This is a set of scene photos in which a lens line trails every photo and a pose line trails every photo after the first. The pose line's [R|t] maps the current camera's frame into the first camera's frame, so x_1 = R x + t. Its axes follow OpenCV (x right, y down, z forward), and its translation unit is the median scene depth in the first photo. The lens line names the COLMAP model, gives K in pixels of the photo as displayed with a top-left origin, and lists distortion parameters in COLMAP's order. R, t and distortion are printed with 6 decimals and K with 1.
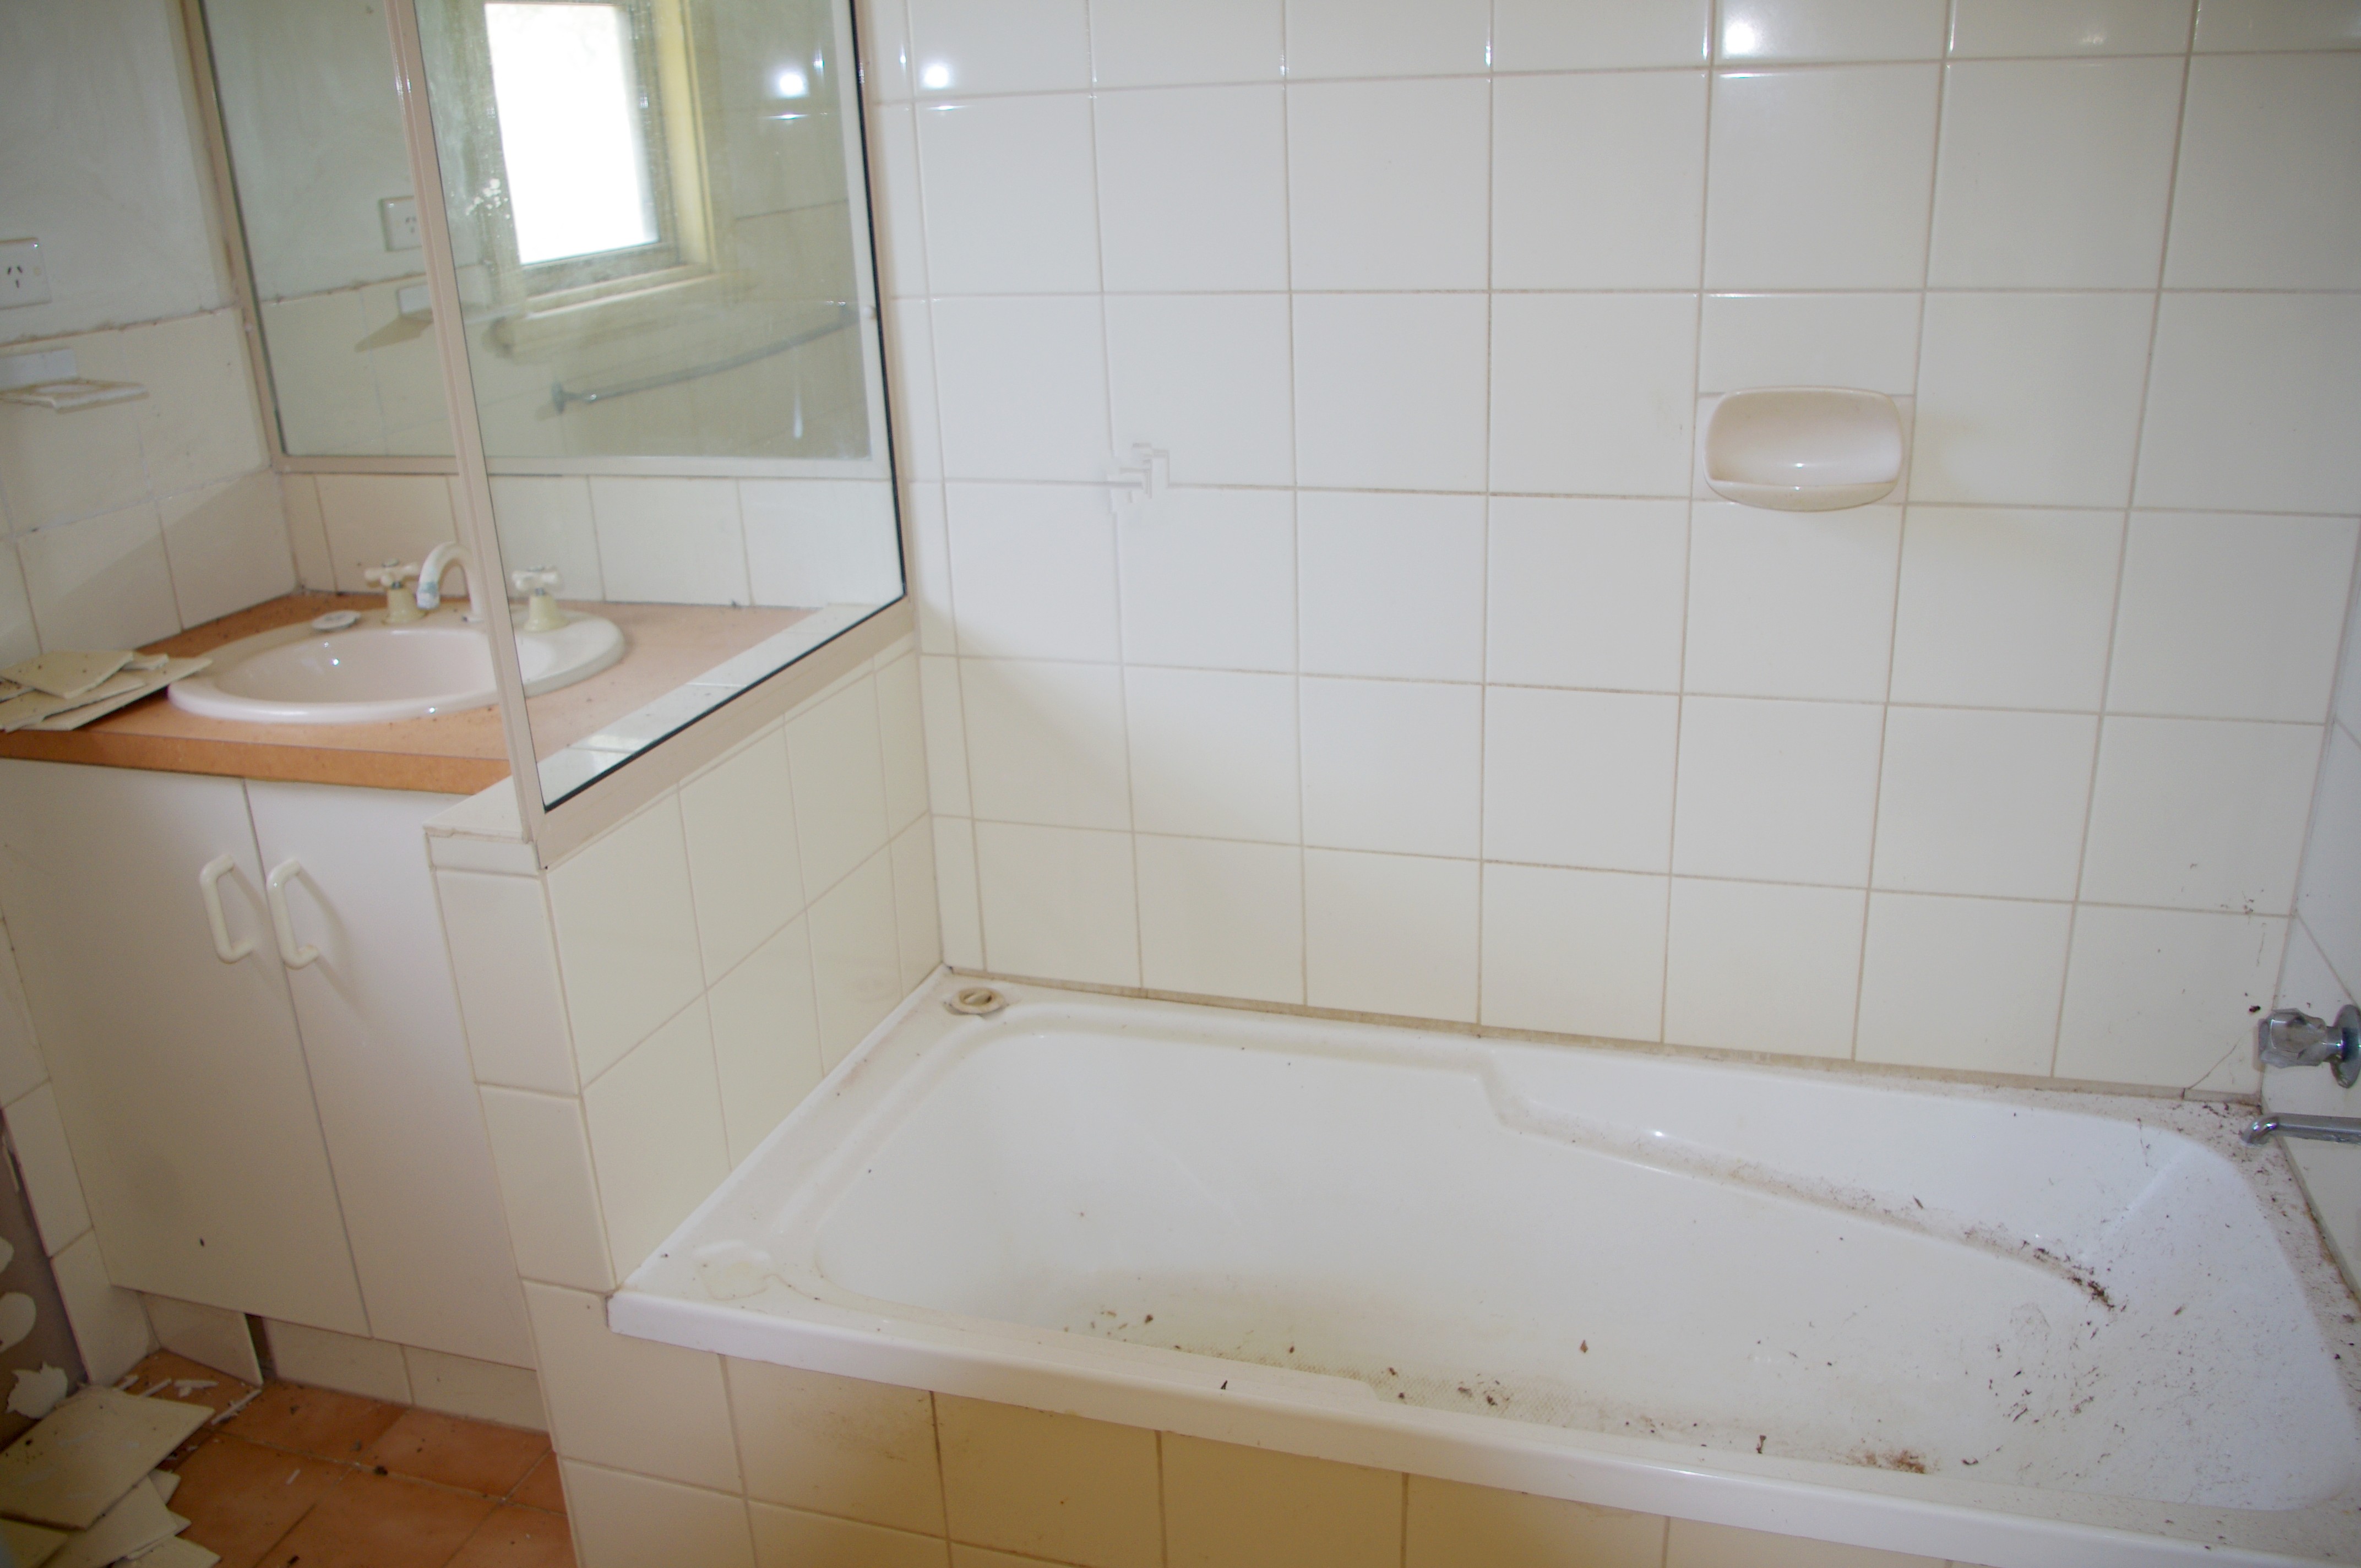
lens RADIAL K [[1848.1, 0, 1175.8], [0, 1848.1, 779.8], [0, 0, 1]] dist [-0.094641, 0.046152]
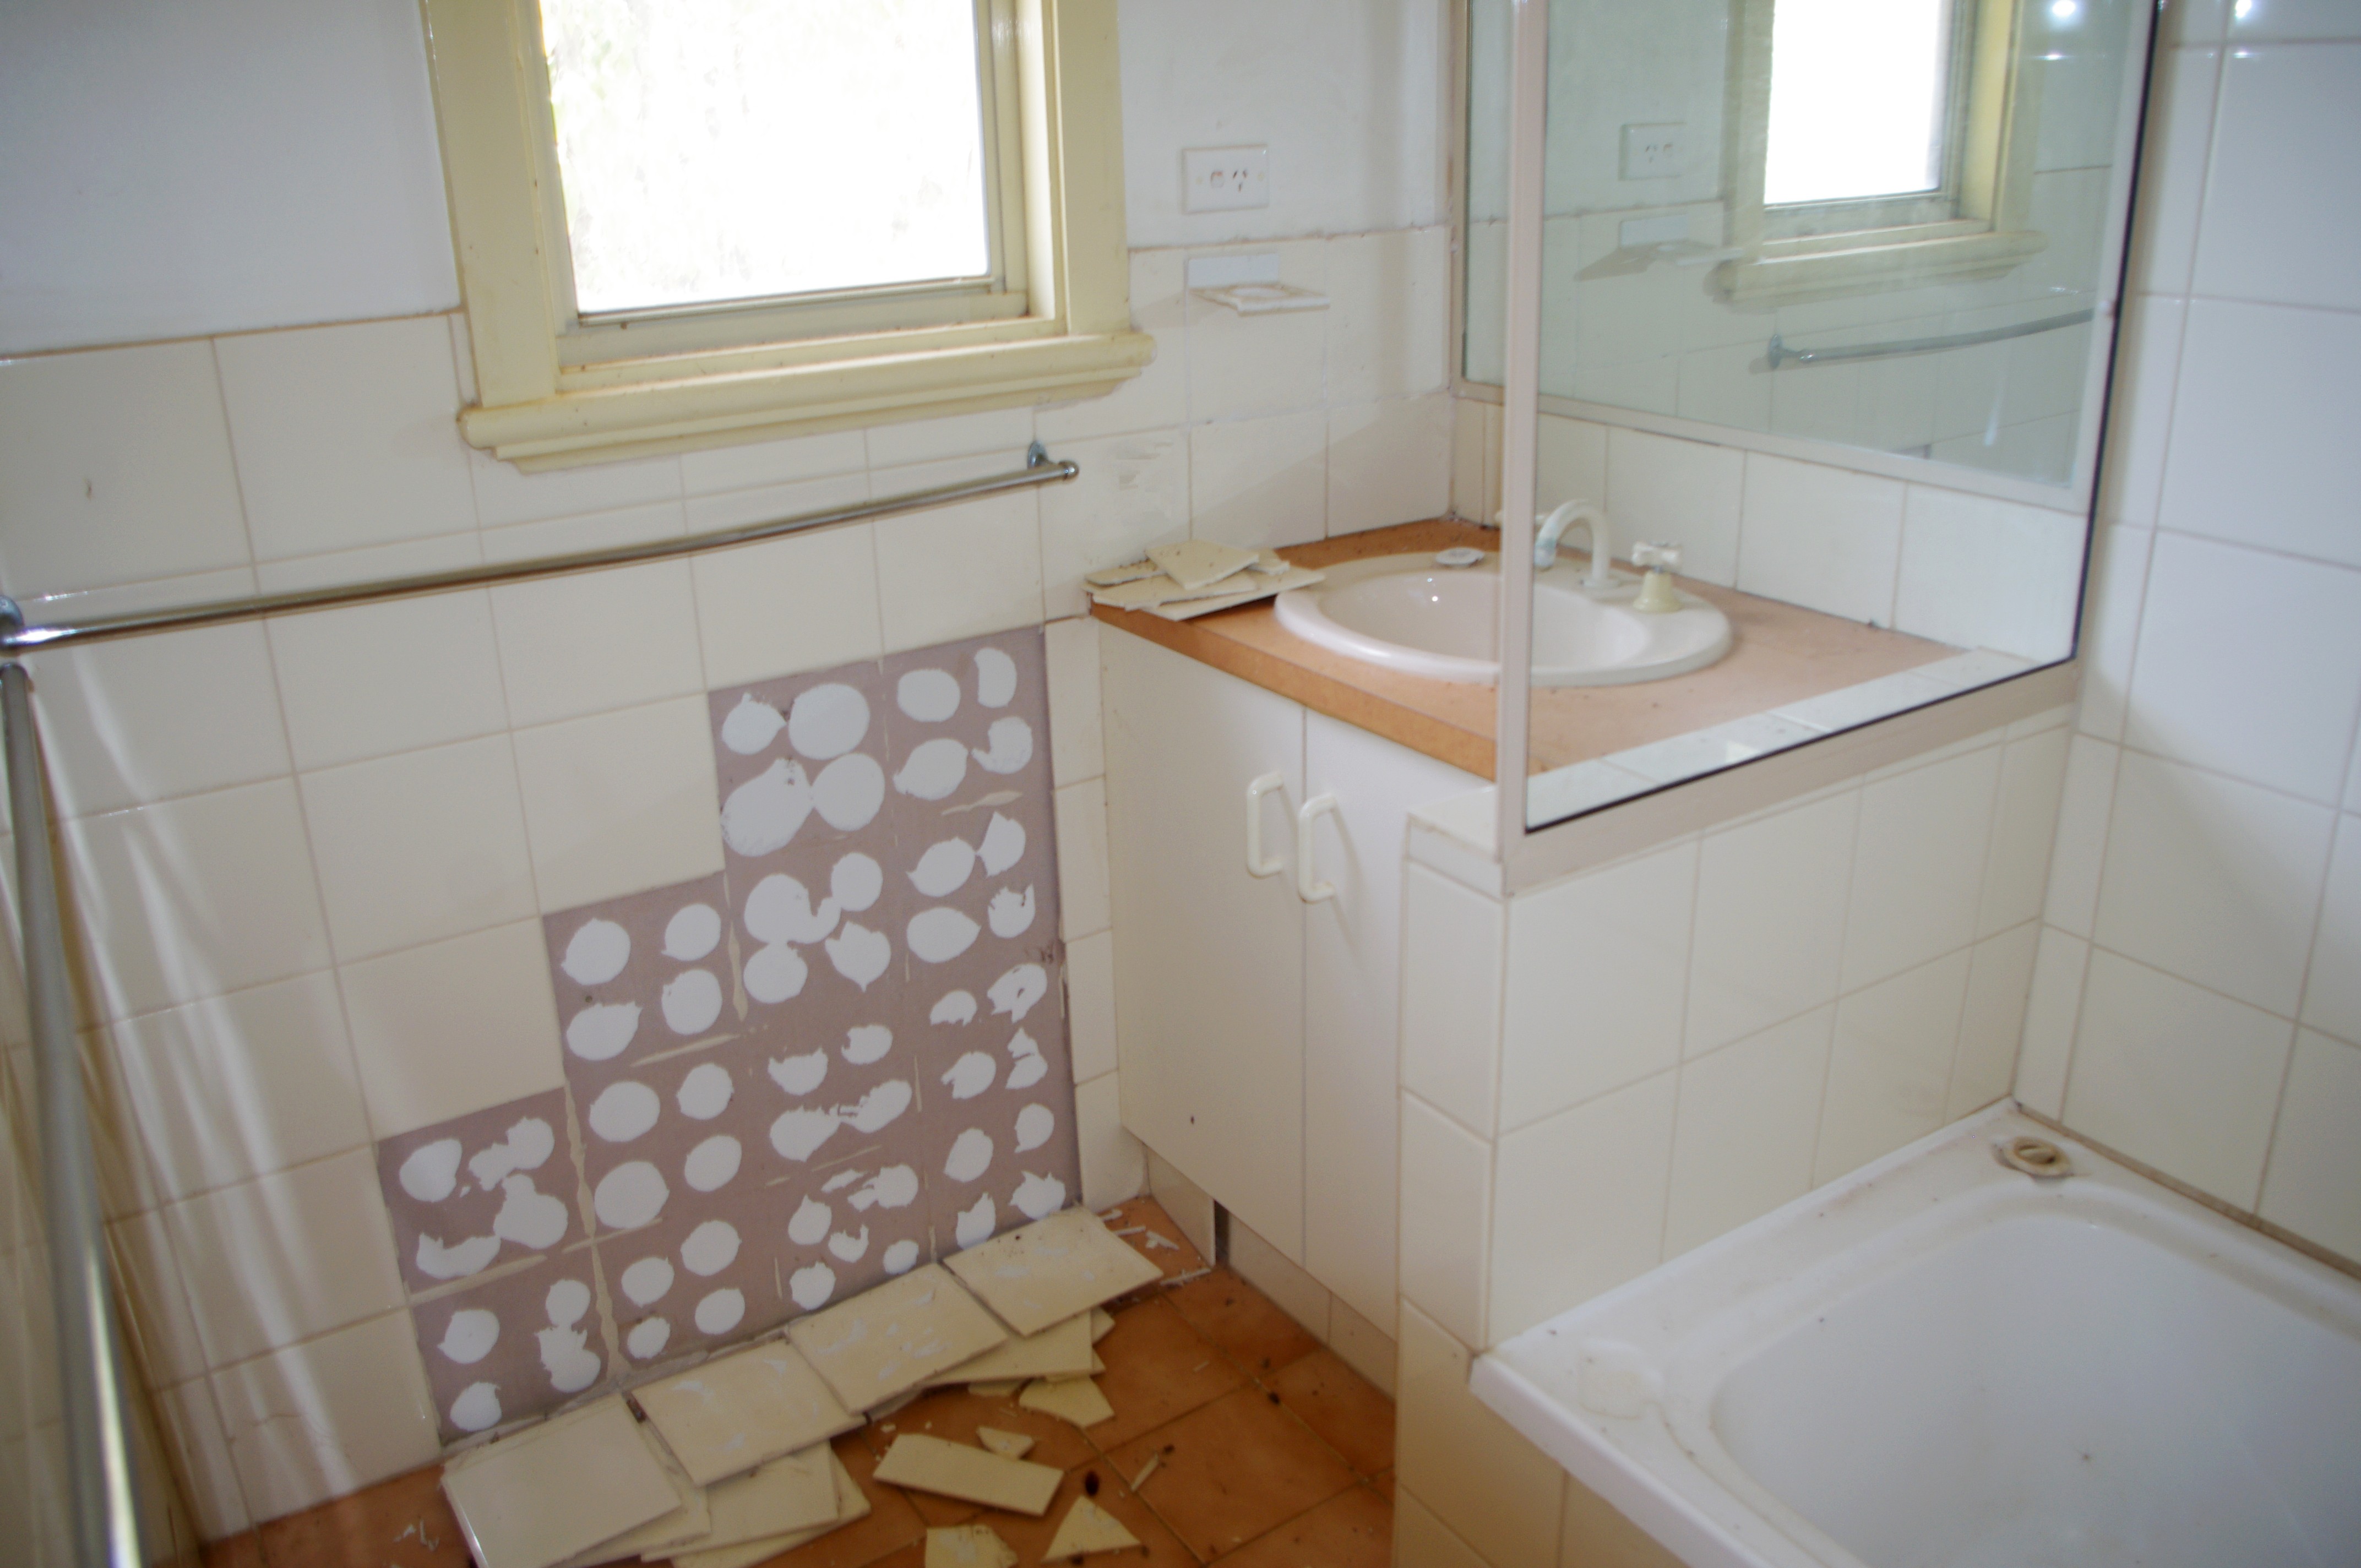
lens RADIAL K [[1848.1, 0, 1175.8], [0, 1848.1, 779.8], [0, 0, 1]] dist [-0.094641, 0.046152]
pose [[0.767717, 0.244134, -0.592460, 0.035475], [-0.220843, 0.968739, 0.113016, -0.051588], [0.601530, 0.044076, 0.797633, 0.130235]]
